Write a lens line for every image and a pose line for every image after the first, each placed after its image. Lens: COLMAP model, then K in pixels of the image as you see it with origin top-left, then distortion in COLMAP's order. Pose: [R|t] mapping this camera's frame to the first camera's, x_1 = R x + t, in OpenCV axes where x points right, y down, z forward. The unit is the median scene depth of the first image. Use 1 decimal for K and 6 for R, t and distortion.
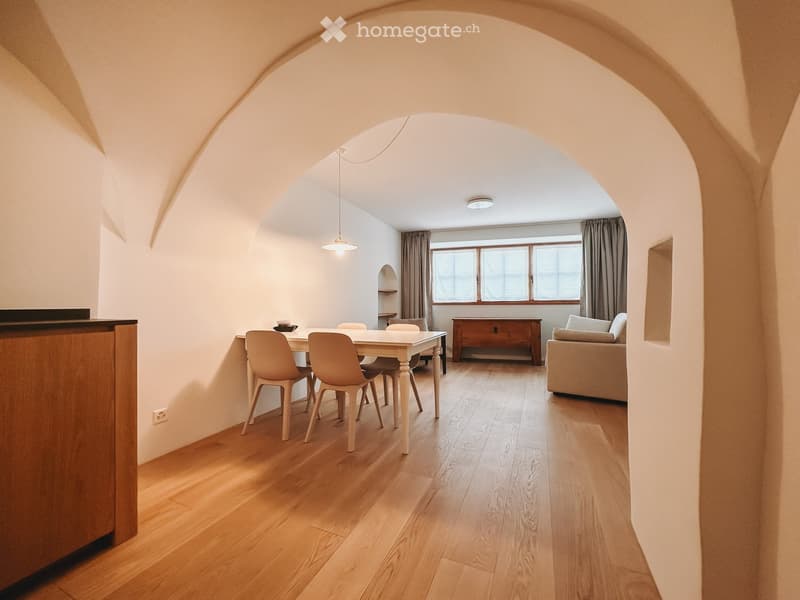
lens RADIAL K [[325.1, 0, 397.7], [0, 325.1, 302.4], [0, 0, 1]] dist [0.000063, 0.000114]
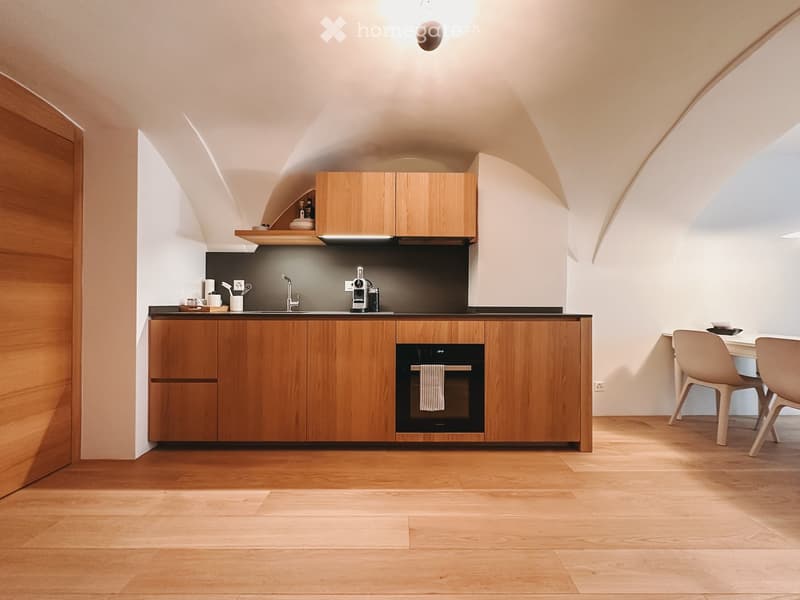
lens RADIAL K [[325.1, 0, 397.7], [0, 325.1, 302.4], [0, 0, 1]] dist [0.000063, 0.000114]
pose [[0.425458, 0.004969, -0.904965, 0.101043], [-0.000437, 0.999986, 0.005285, -0.006625], [0.904978, -0.001853, 0.425454, -0.242551]]
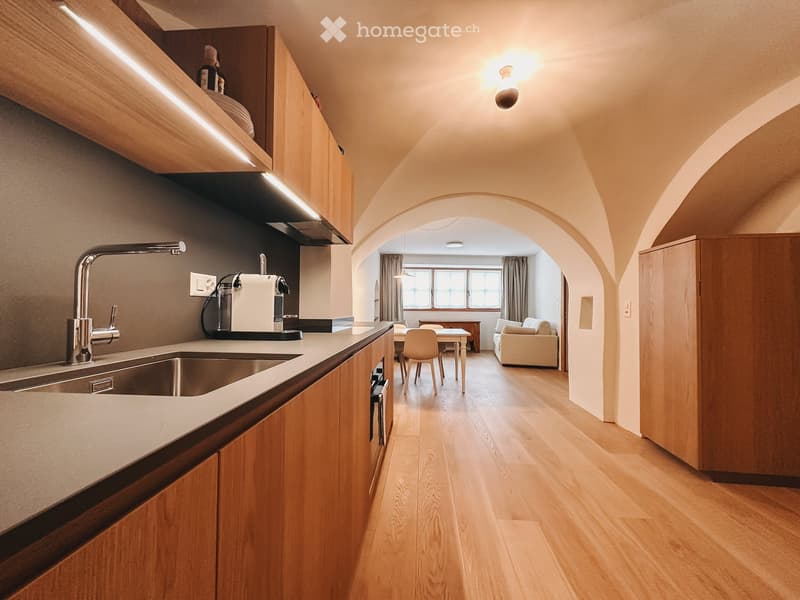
lens RADIAL K [[325.1, 0, 397.7], [0, 325.1, 302.4], [0, 0, 1]] dist [0.000063, 0.000114]
pose [[0.943819, 0.016738, 0.330039, -0.690974], [-0.014434, 0.999851, -0.009431, -0.025848], [-0.330148, 0.004137, 0.943920, -0.477127]]
